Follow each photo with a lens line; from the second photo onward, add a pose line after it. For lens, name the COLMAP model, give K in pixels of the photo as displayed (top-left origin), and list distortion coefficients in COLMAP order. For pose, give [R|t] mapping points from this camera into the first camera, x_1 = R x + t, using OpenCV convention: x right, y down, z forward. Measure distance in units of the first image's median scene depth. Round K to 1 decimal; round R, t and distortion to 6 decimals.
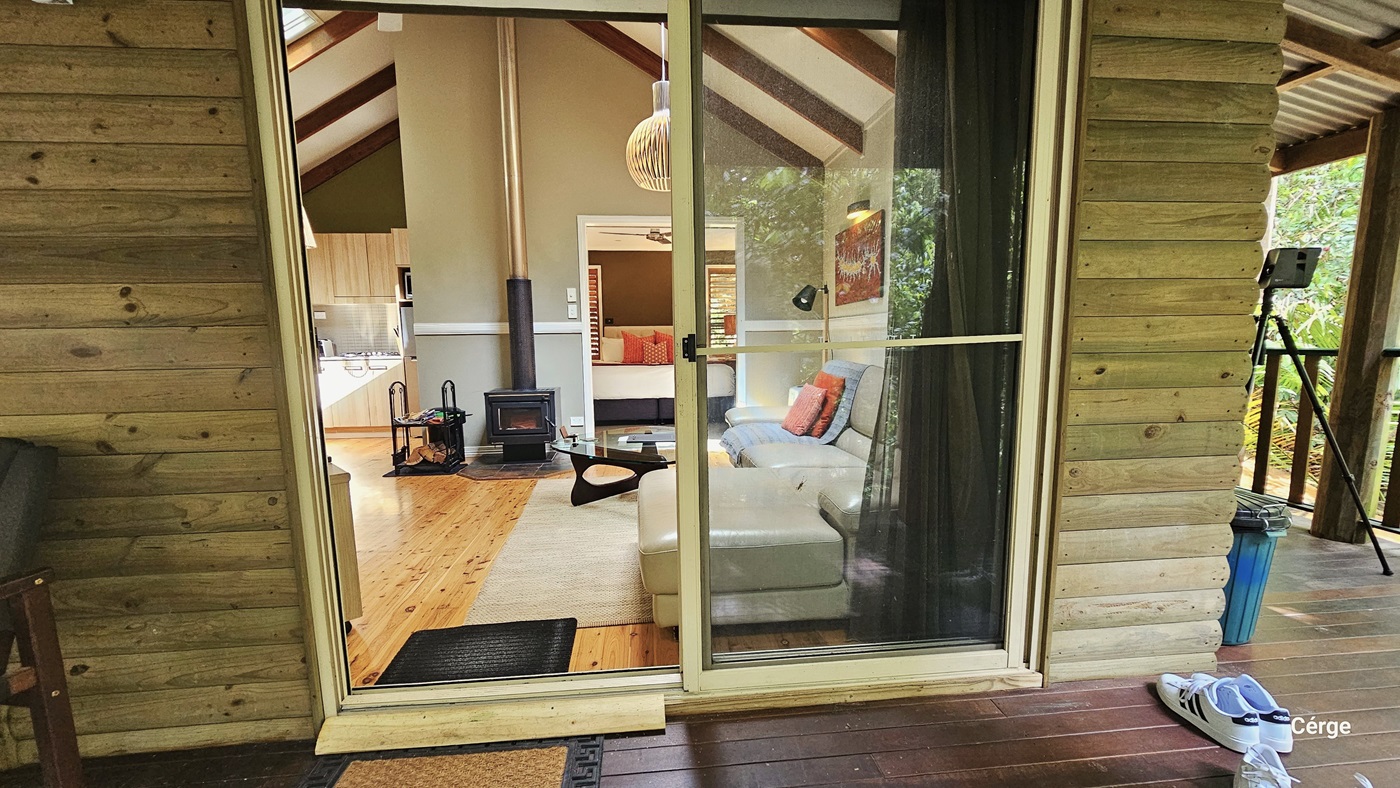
lens RADIAL K [[573.7, 0, 698.9], [0, 573.7, 412.1], [0, 0, 1]] dist [-0.009351, 0.003738]
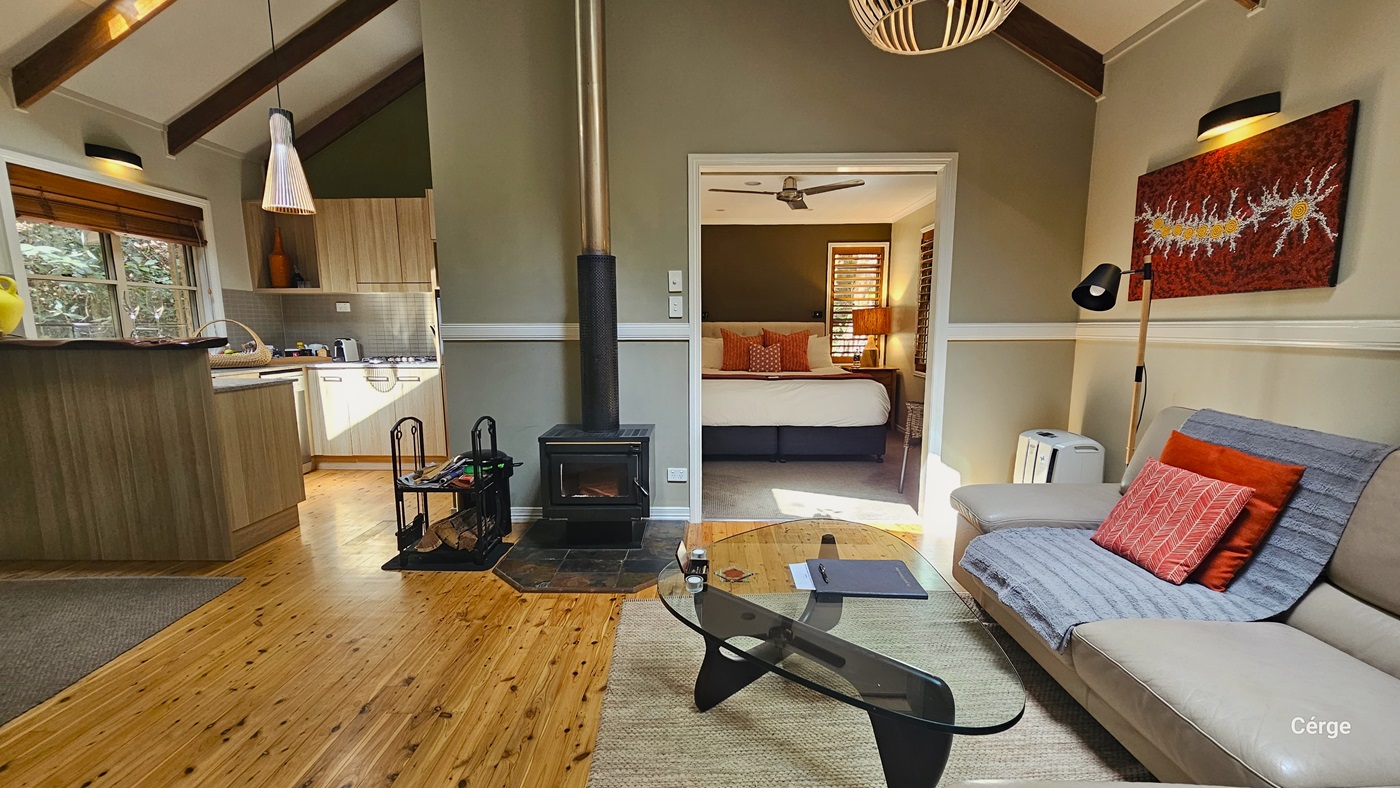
lens RADIAL K [[573.7, 0, 698.9], [0, 573.7, 412.1], [0, 0, 1]] dist [-0.009351, 0.003738]
pose [[0.993370, 0.027515, -0.111621, -0.119280], [-0.025301, 0.999455, 0.021207, -0.071059], [0.112144, -0.018243, 0.993525, 0.358530]]
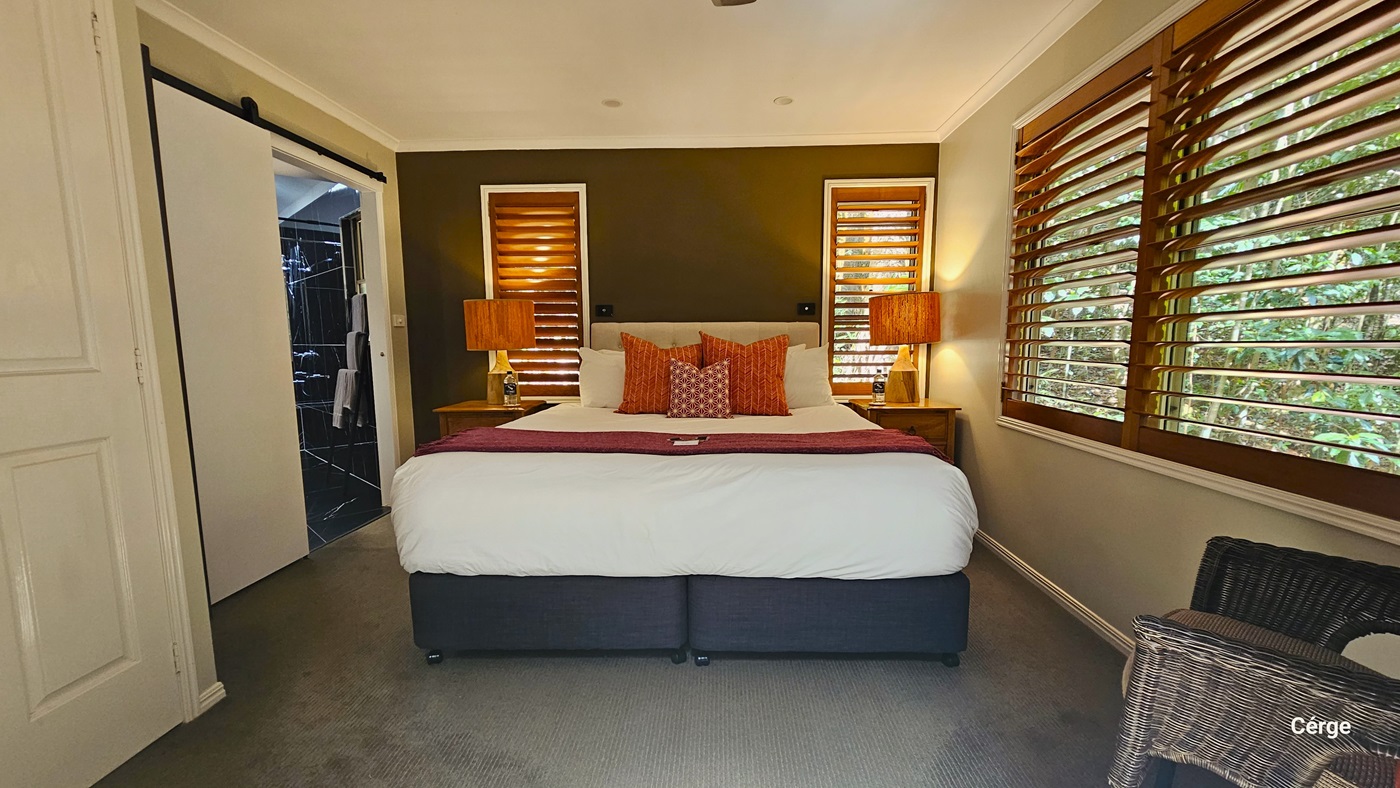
lens RADIAL K [[573.7, 0, 698.9], [0, 573.7, 412.1], [0, 0, 1]] dist [-0.009351, 0.003738]
pose [[0.992057, 0.023510, -0.123573, -0.043853], [-0.024099, 0.999704, -0.003271, -0.135408], [0.123460, 0.006223, 0.992330, 0.958122]]
